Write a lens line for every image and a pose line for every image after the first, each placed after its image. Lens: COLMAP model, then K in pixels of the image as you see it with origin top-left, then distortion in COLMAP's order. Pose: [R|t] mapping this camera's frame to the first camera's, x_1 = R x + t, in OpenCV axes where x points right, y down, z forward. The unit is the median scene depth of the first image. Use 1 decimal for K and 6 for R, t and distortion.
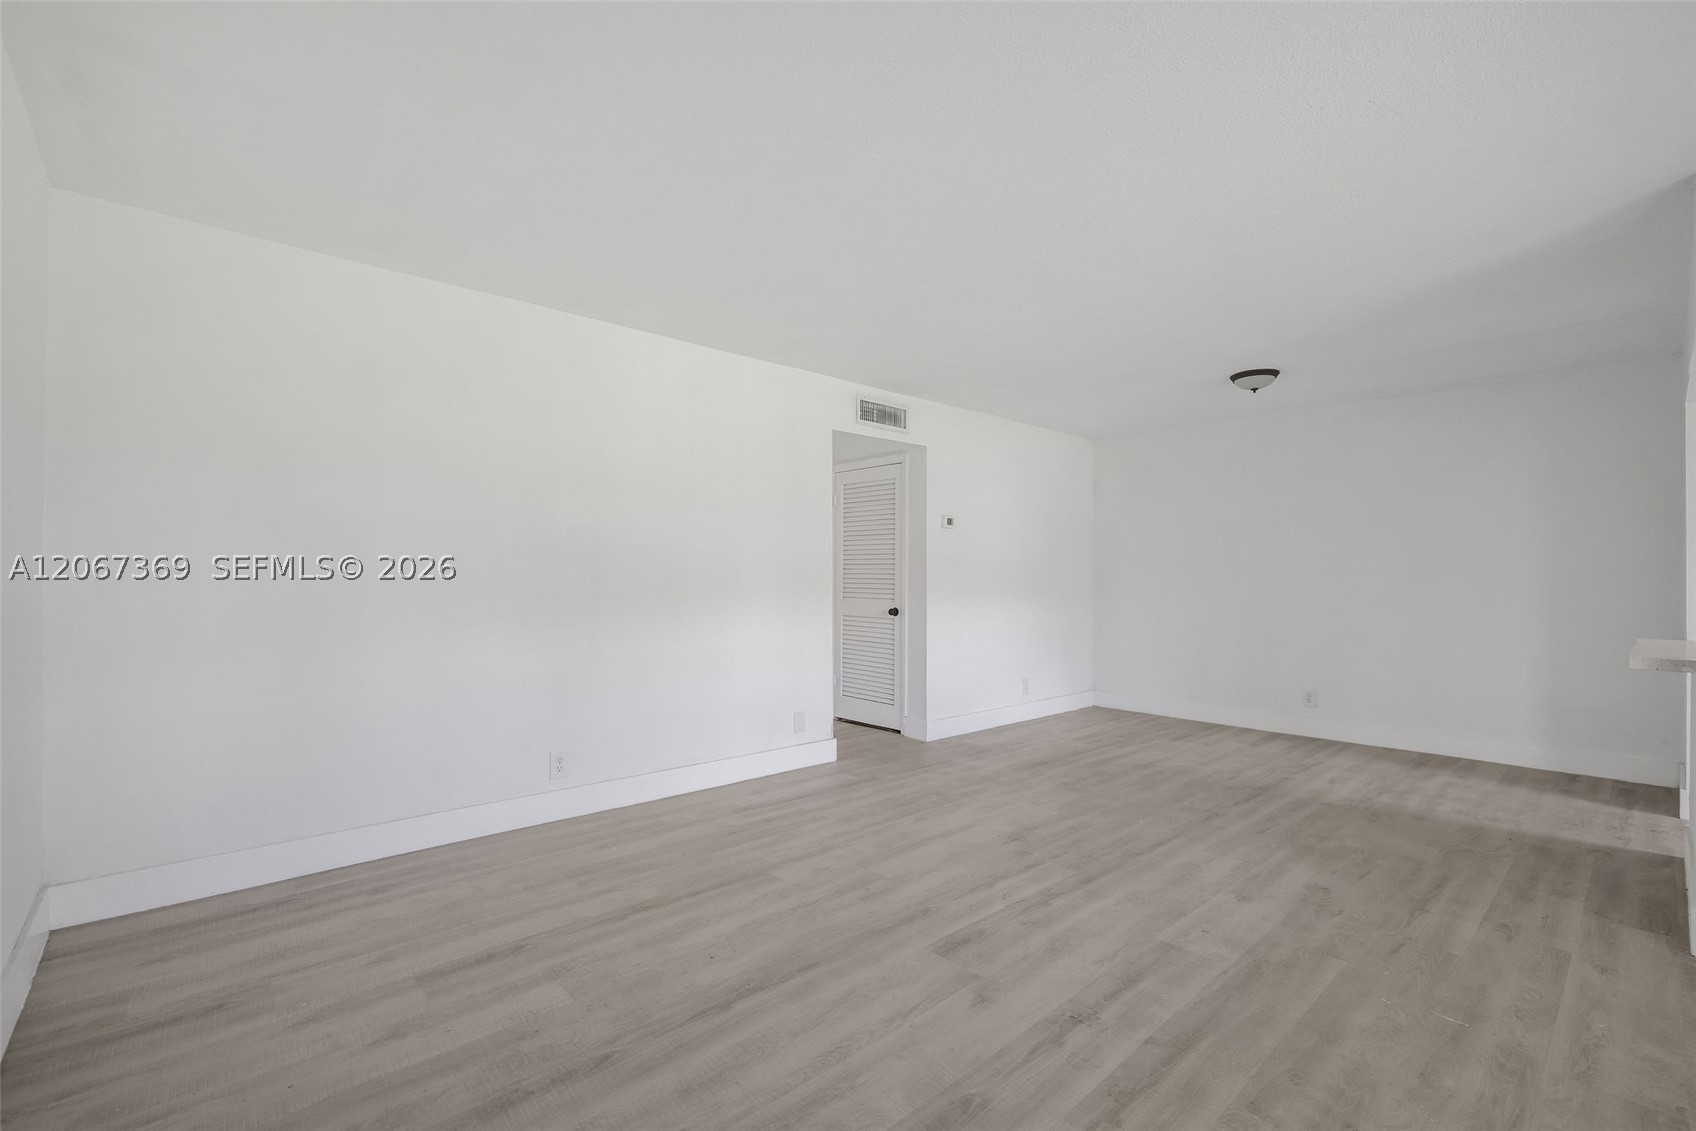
lens RADIAL K [[728.7, 0, 839.9], [0, 728.7, 567.3], [0, 0, 1]] dist [-0.000141, 0.000022]
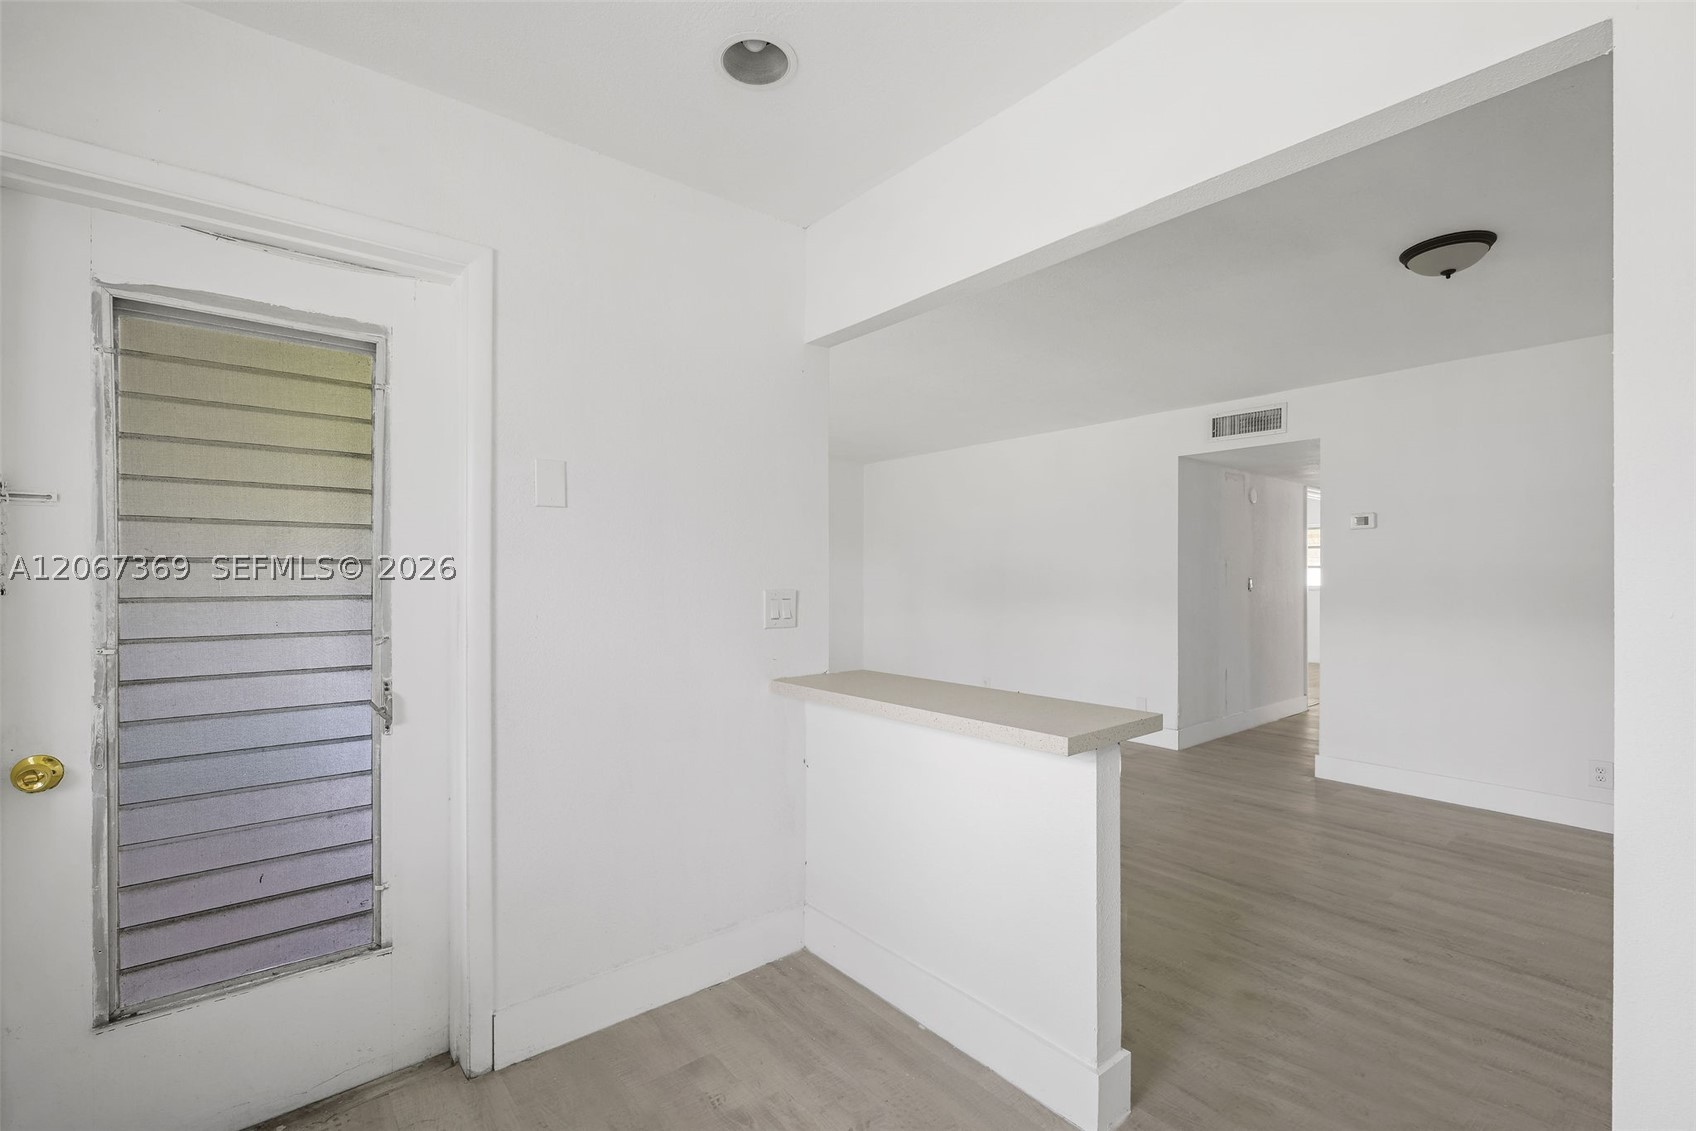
lens RADIAL K [[728.7, 0, 839.9], [0, 728.7, 567.3], [0, 0, 1]] dist [-0.000141, 0.000022]
pose [[-0.042628, -0.013836, -0.998995, 1.141967], [0.006150, 0.999882, -0.014111, -0.004647], [0.999072, -0.006746, -0.042538, 0.530101]]
